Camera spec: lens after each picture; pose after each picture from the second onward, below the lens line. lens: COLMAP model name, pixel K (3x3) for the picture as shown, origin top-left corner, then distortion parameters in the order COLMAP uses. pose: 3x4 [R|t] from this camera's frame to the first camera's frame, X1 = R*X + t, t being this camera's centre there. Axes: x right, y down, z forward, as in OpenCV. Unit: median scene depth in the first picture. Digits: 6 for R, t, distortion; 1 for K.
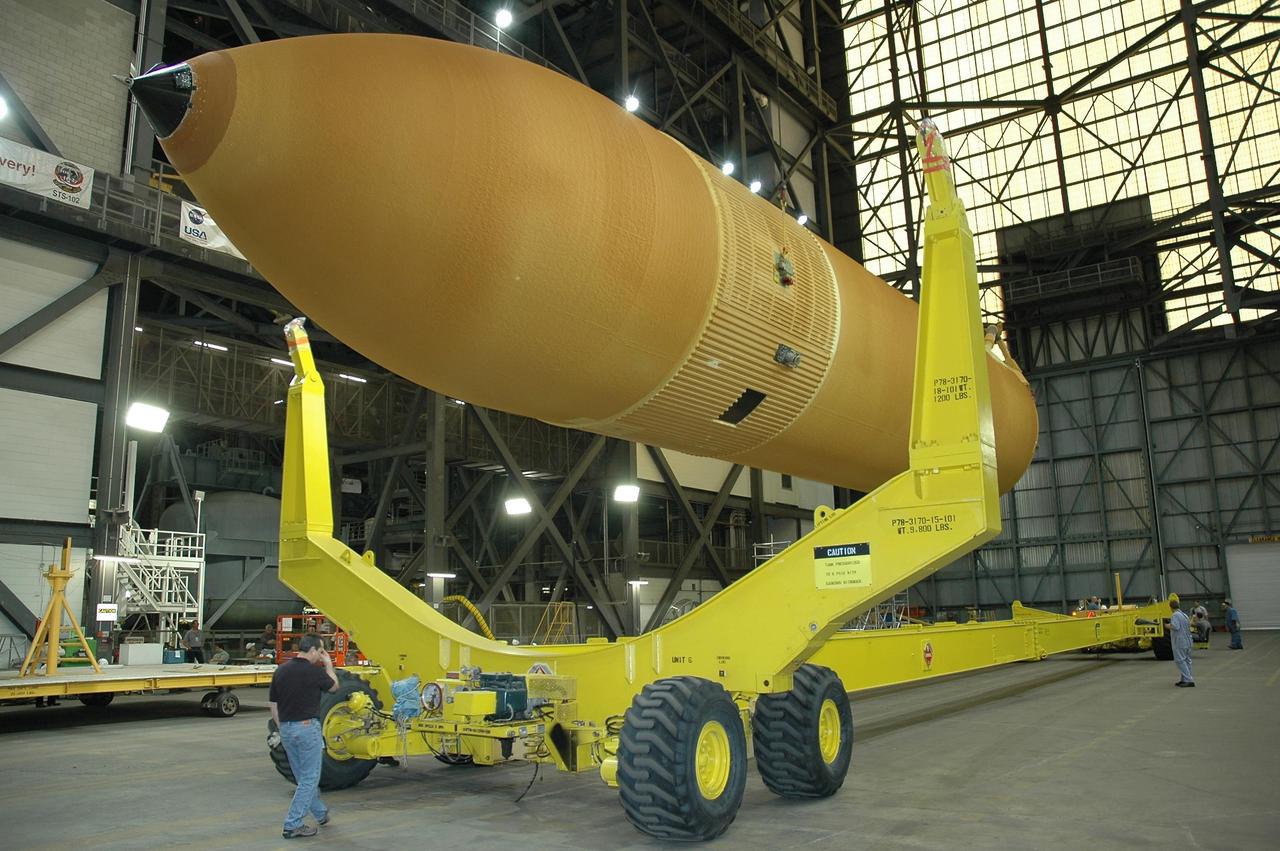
lens RADIAL K [[999.1, 0, 640.0], [0, 999.1, 425.5], [0, 0, 1]] dist [-0.181087, 0.181385]
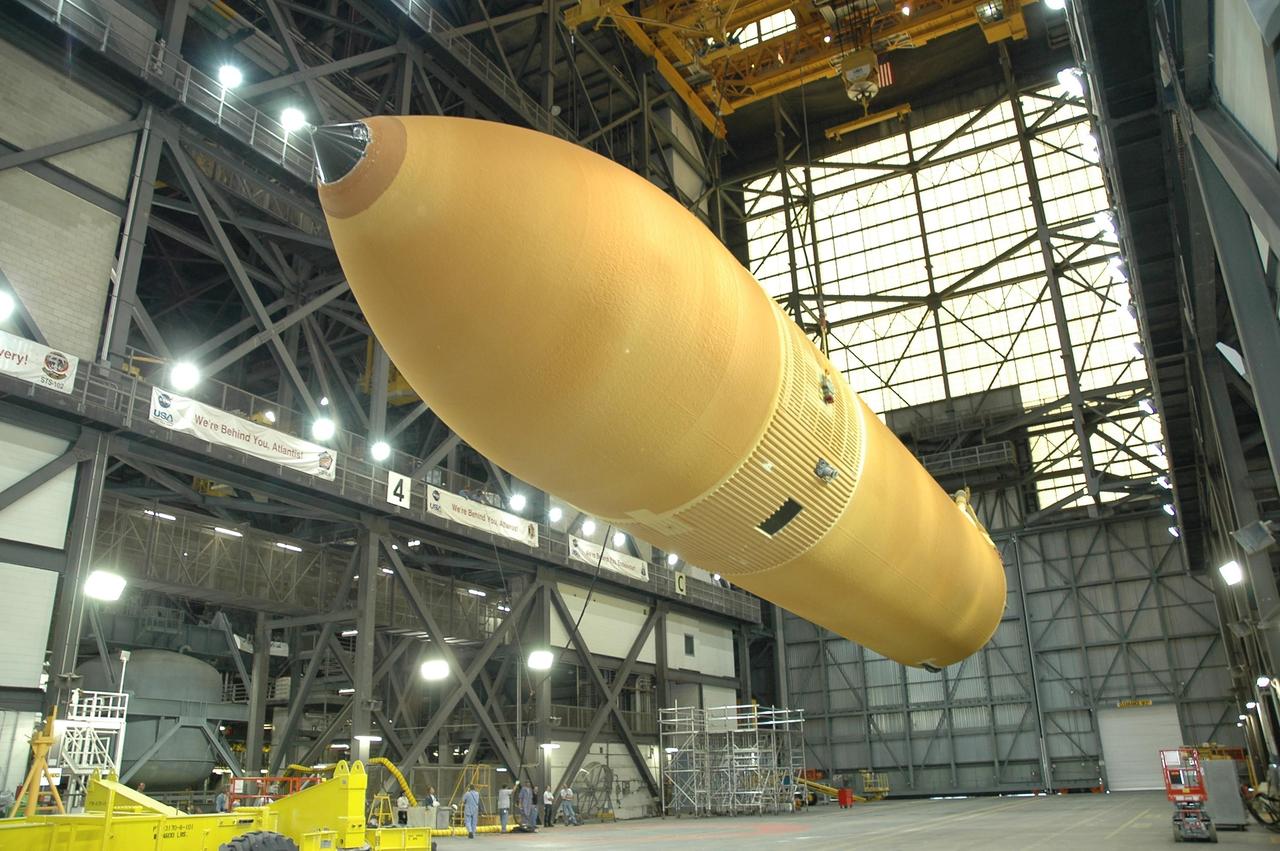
lens RADIAL K [[994.2, 0, 636.9], [0, 994.2, 426.5], [0, 0, 1]] dist [-0.159966, 0.158958]
pose [[0.995080, 0.030928, 0.094128, -0.013907], [-0.015930, 0.987612, -0.156103, -0.012037], [-0.097790, 0.153835, 0.983246, -0.059015]]
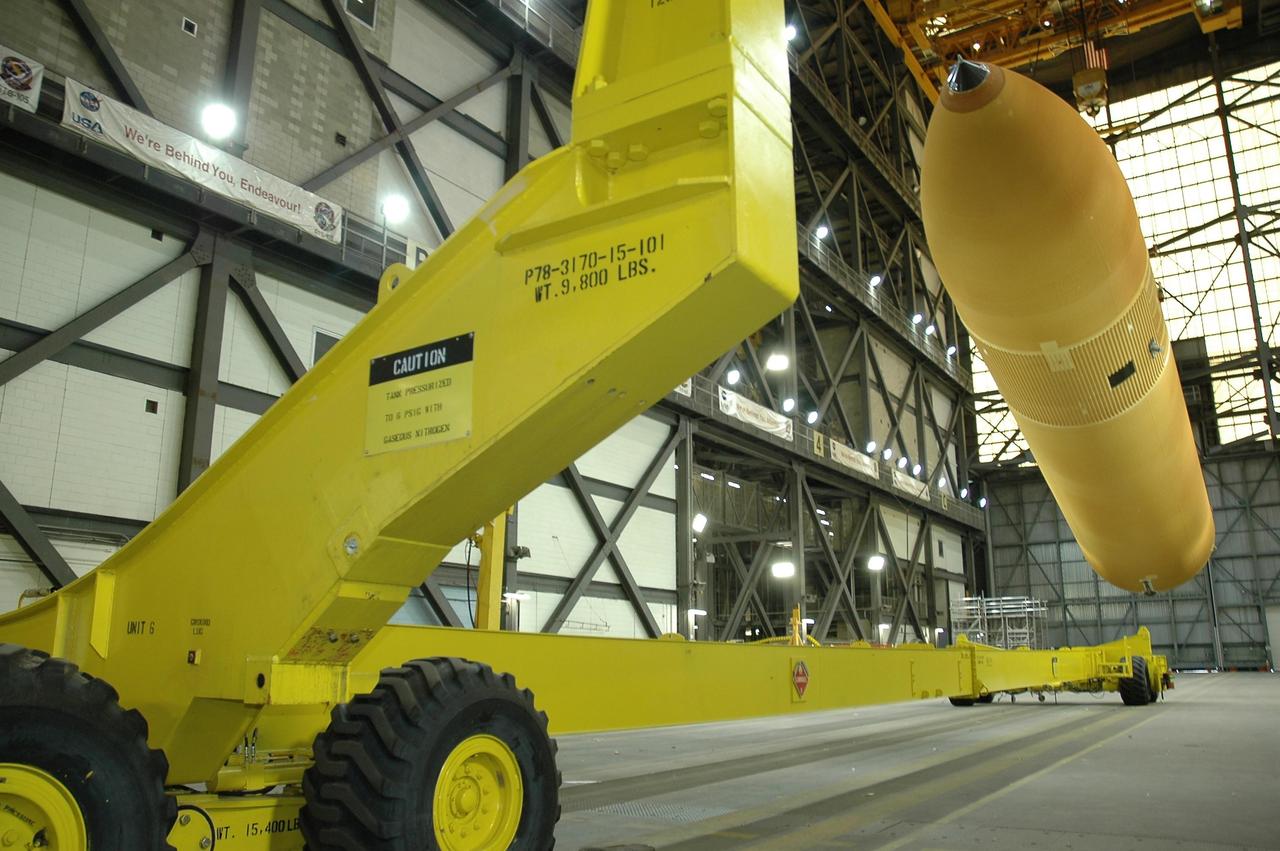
lens RADIAL K [[988.8, 0, 644.6], [0, 988.8, 438.4], [0, 0, 1]] dist [-0.166895, 0.159798]
pose [[0.998861, 0.026718, 0.039525, -0.310700], [-0.025428, 0.999139, -0.032789, -0.042618], [-0.040367, 0.031746, 0.998680, -0.289715]]
